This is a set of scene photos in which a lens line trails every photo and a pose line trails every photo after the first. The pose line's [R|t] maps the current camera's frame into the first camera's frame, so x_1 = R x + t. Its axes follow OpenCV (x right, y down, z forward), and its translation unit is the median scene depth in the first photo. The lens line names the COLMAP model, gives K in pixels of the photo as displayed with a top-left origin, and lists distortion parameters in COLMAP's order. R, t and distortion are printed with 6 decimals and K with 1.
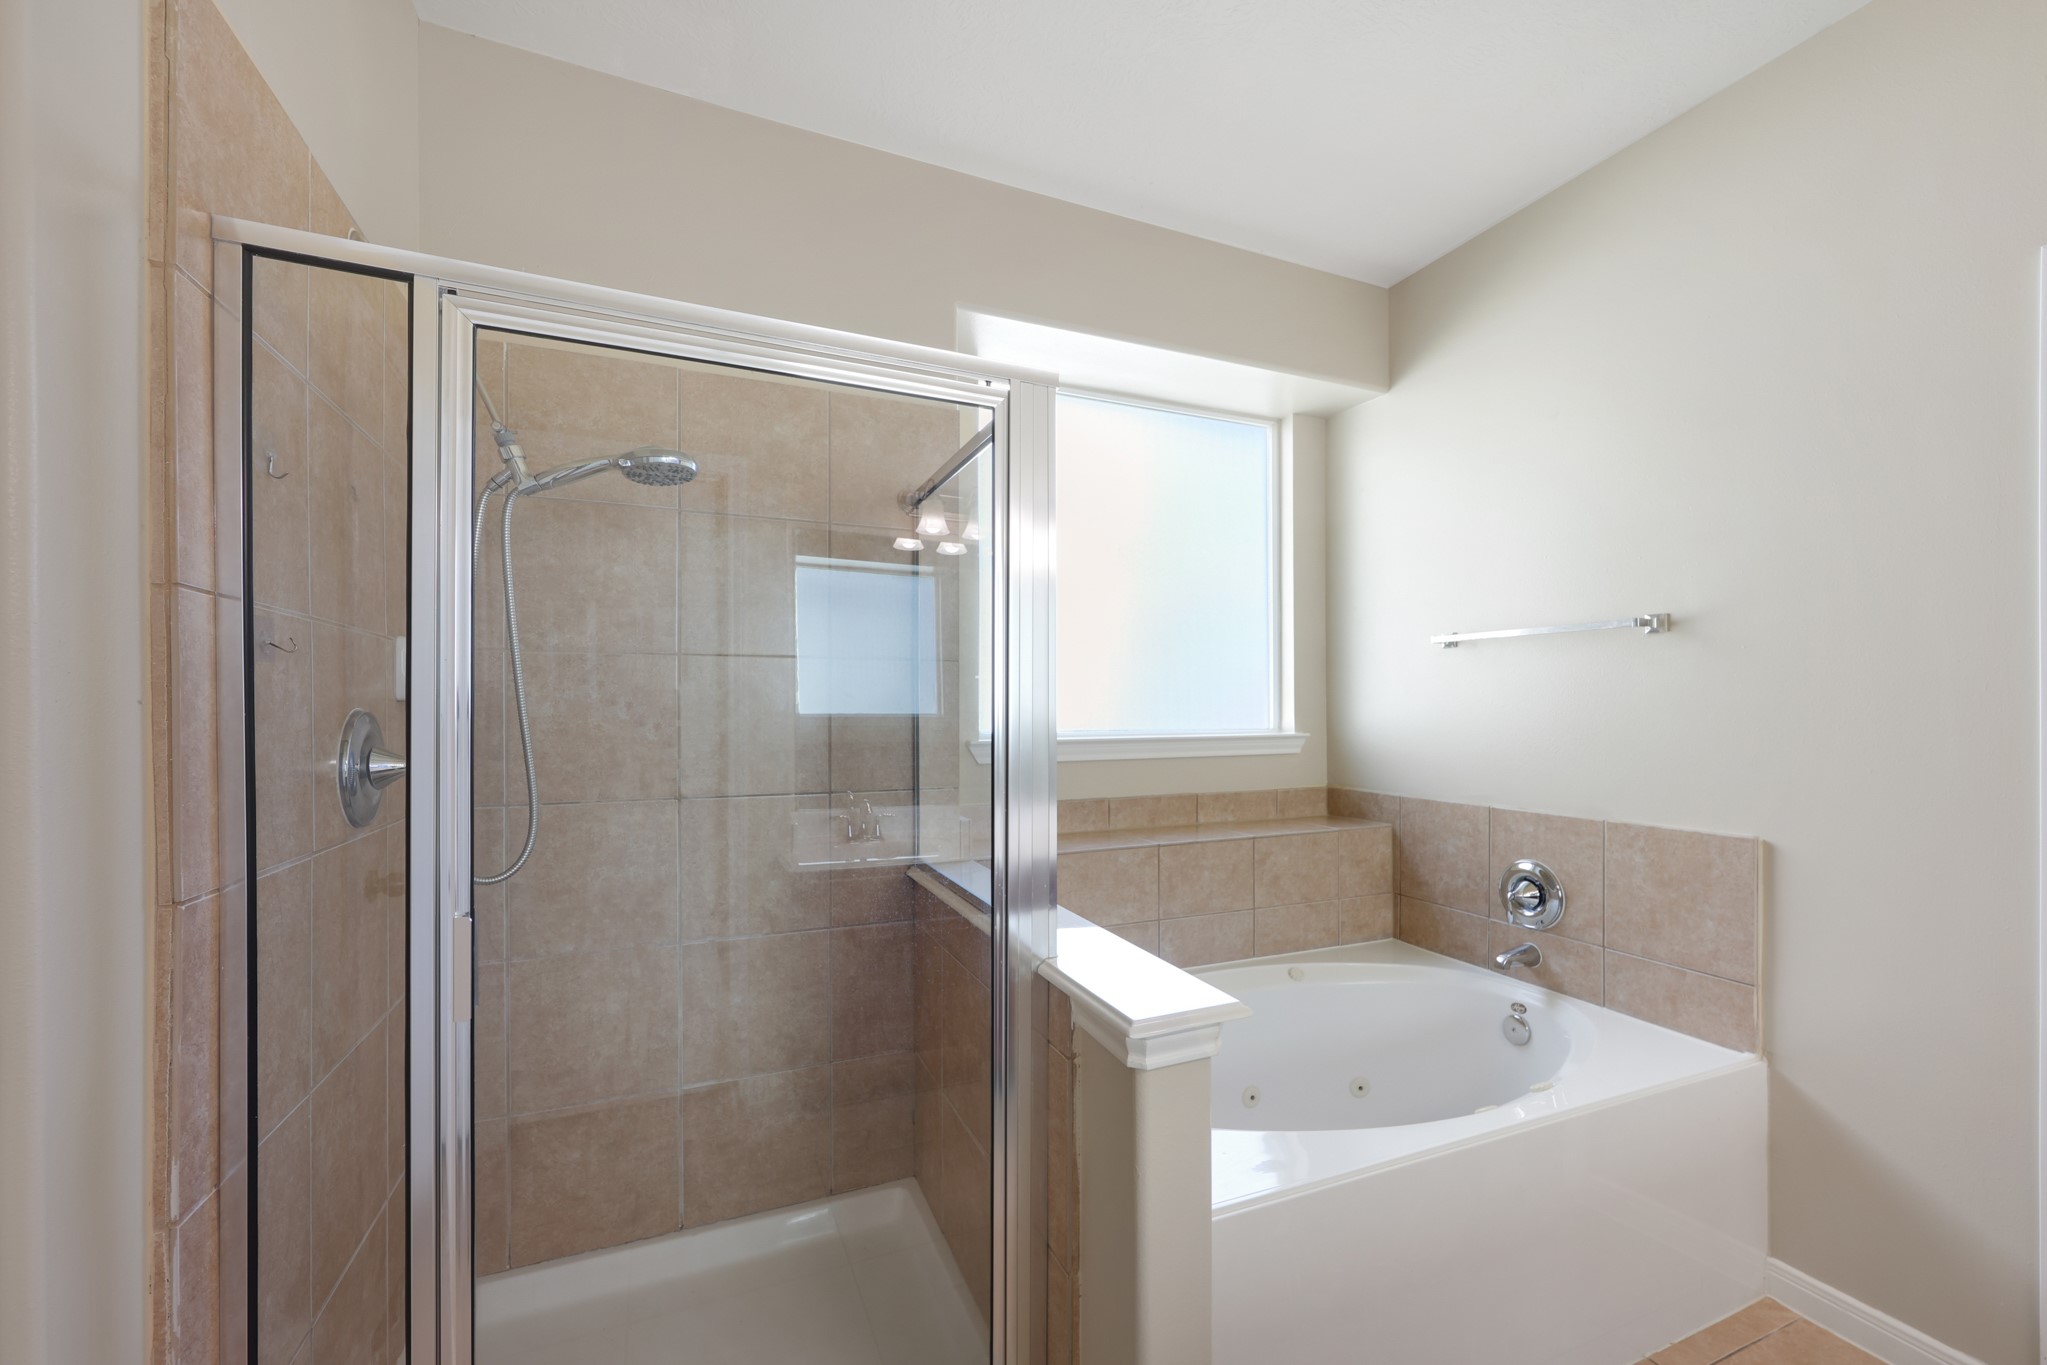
lens RADIAL K [[806.8, 0, 1028.7], [0, 806.8, 704.8], [0, 0, 1]] dist [-0.009921, -0.000199]
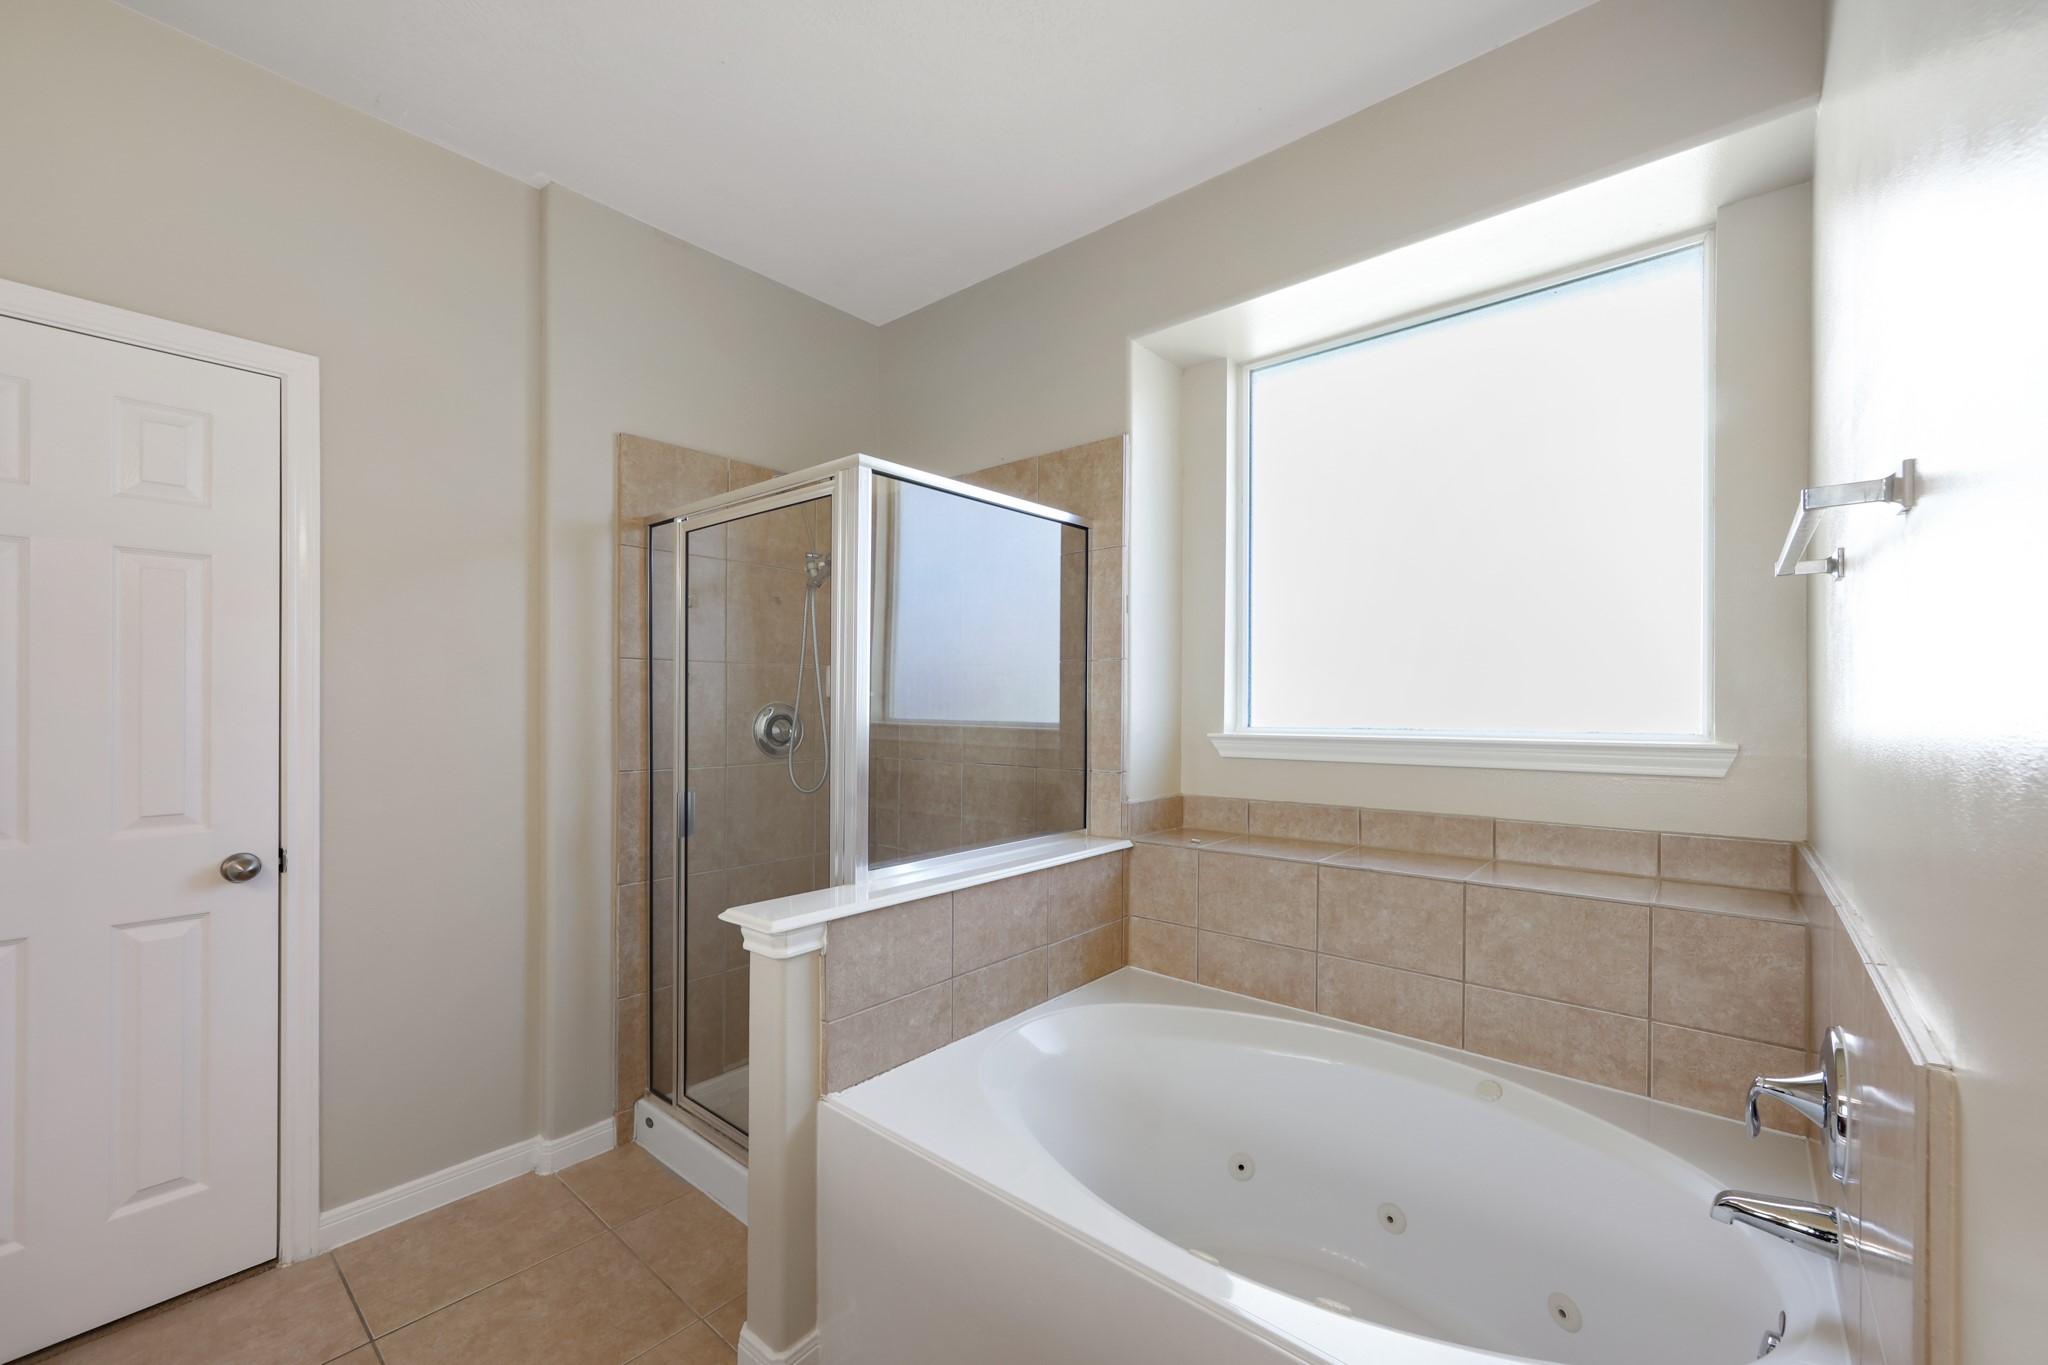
lens RADIAL K [[817.8, 0, 1100.9], [0, 817.8, 681.9], [0, 0, 1]] dist [-0.000871, 0.000142]
pose [[0.485518, -0.021223, -0.873969, 0.752958], [0.003074, 0.999741, -0.022569, 0.001706], [0.874221, 0.008271, 0.485457, 0.356287]]
